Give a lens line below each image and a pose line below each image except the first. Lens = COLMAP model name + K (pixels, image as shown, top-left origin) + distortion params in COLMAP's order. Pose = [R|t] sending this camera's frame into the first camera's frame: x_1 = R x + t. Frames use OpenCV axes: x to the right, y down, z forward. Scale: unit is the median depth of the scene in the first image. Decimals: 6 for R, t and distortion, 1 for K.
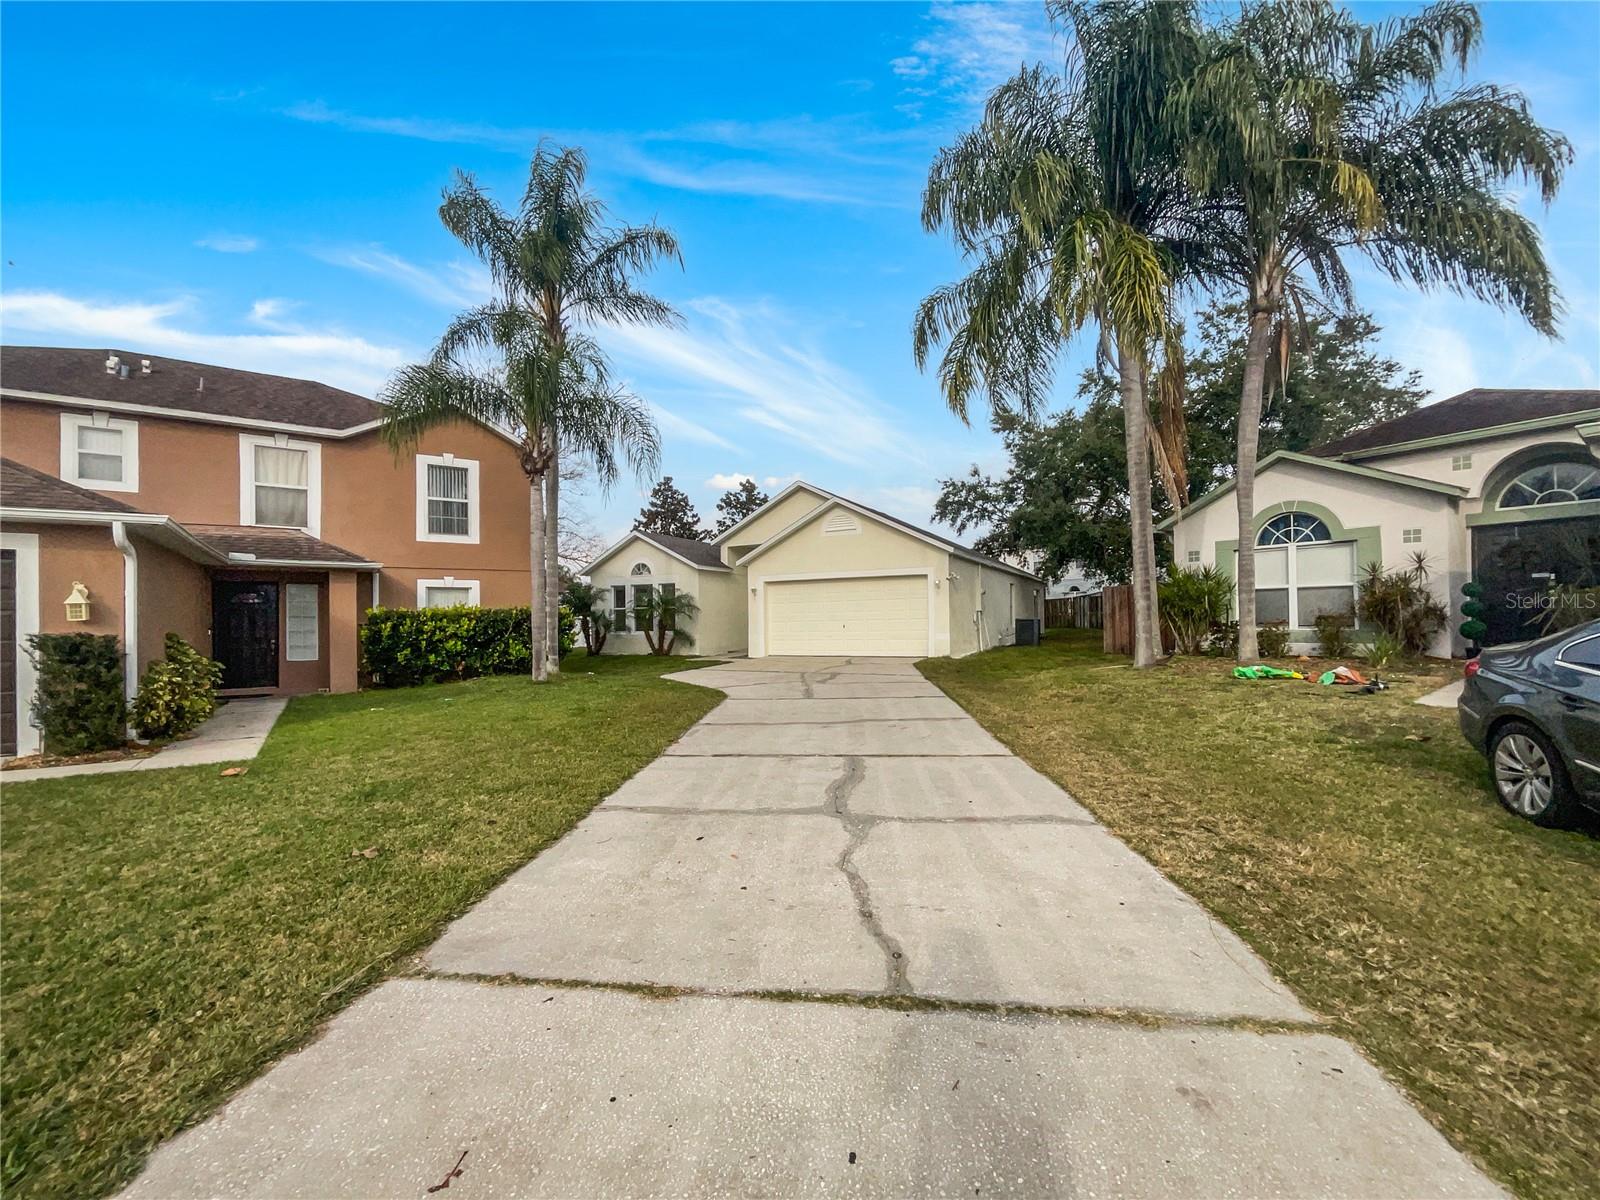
lens RADIAL K [[641.0, 0, 797.0], [0, 641.0, 589.1], [0, 0, 1]] dist [0.000033, -0.000081]
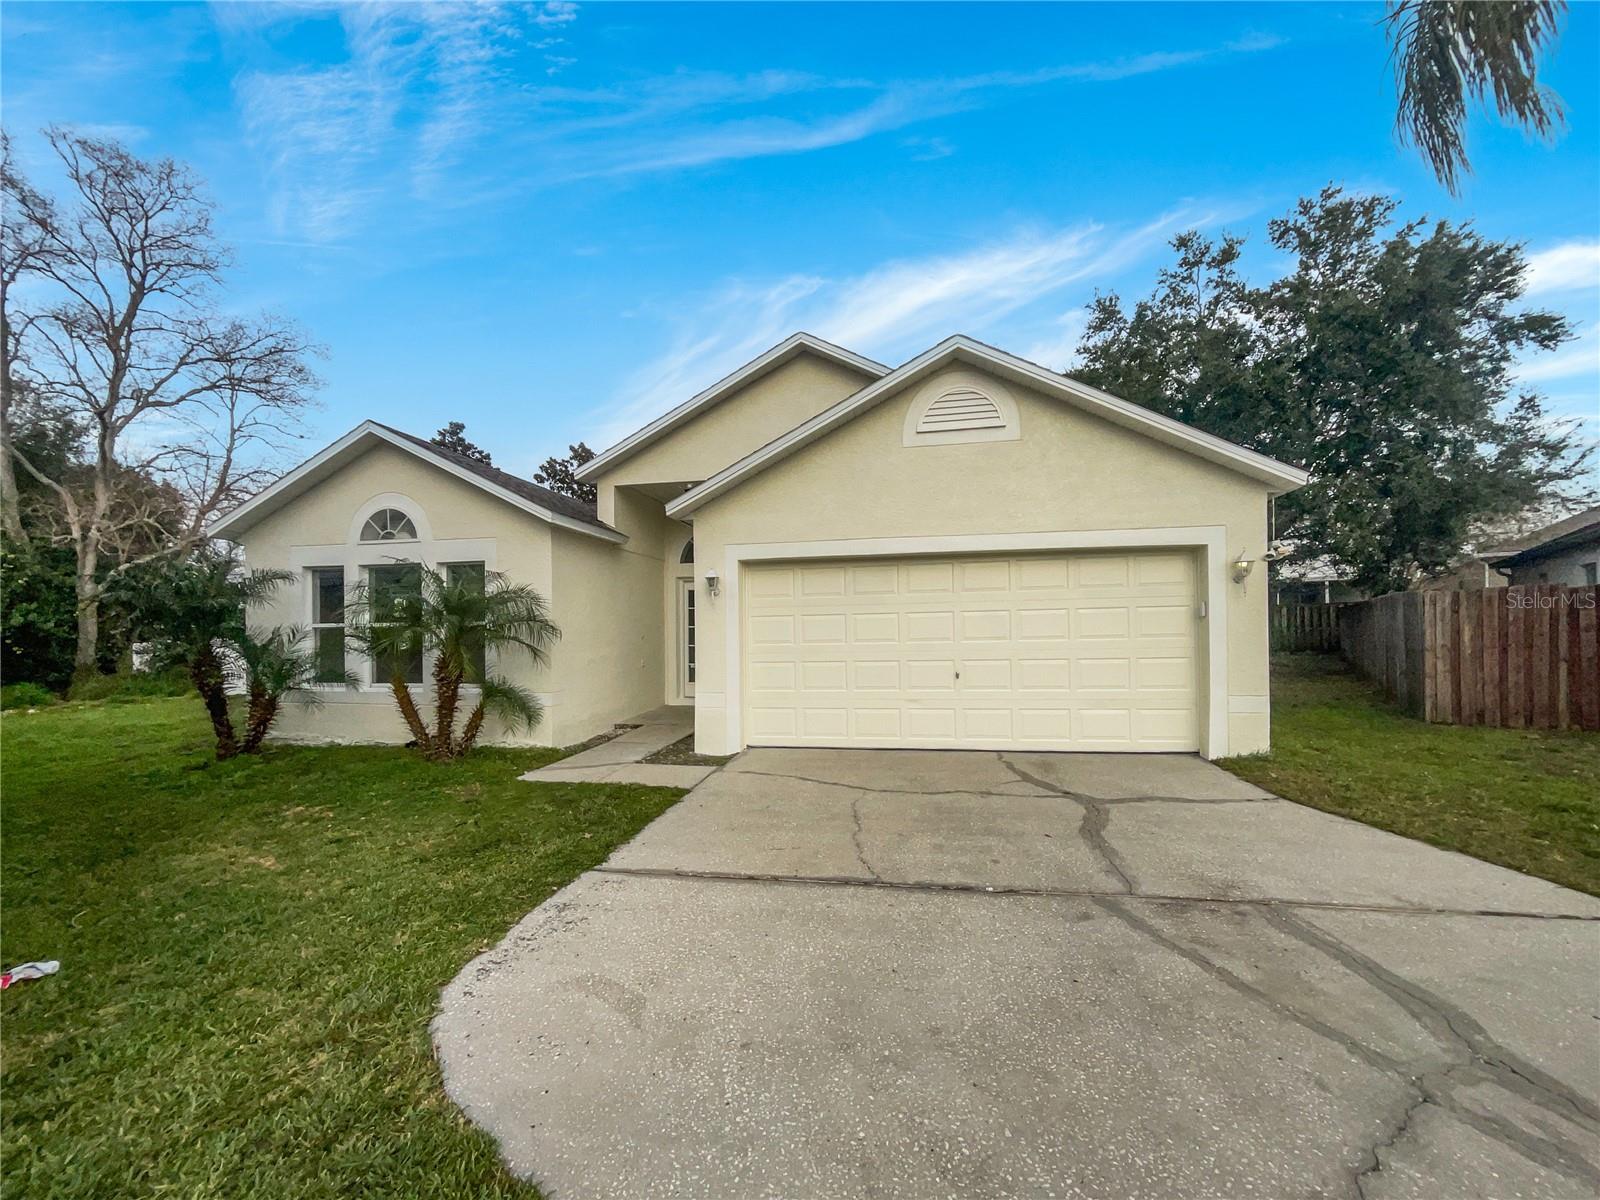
lens RADIAL K [[645.1, 0, 798.4], [0, 645.1, 606.2], [0, 0, 1]] dist [-0.000136, -0.000029]
pose [[0.956175, 0.015824, 0.292368, -0.125127], [-0.016381, 0.999866, -0.000542, 0.015487], [-0.292338, -0.004271, 0.956306, 0.578423]]
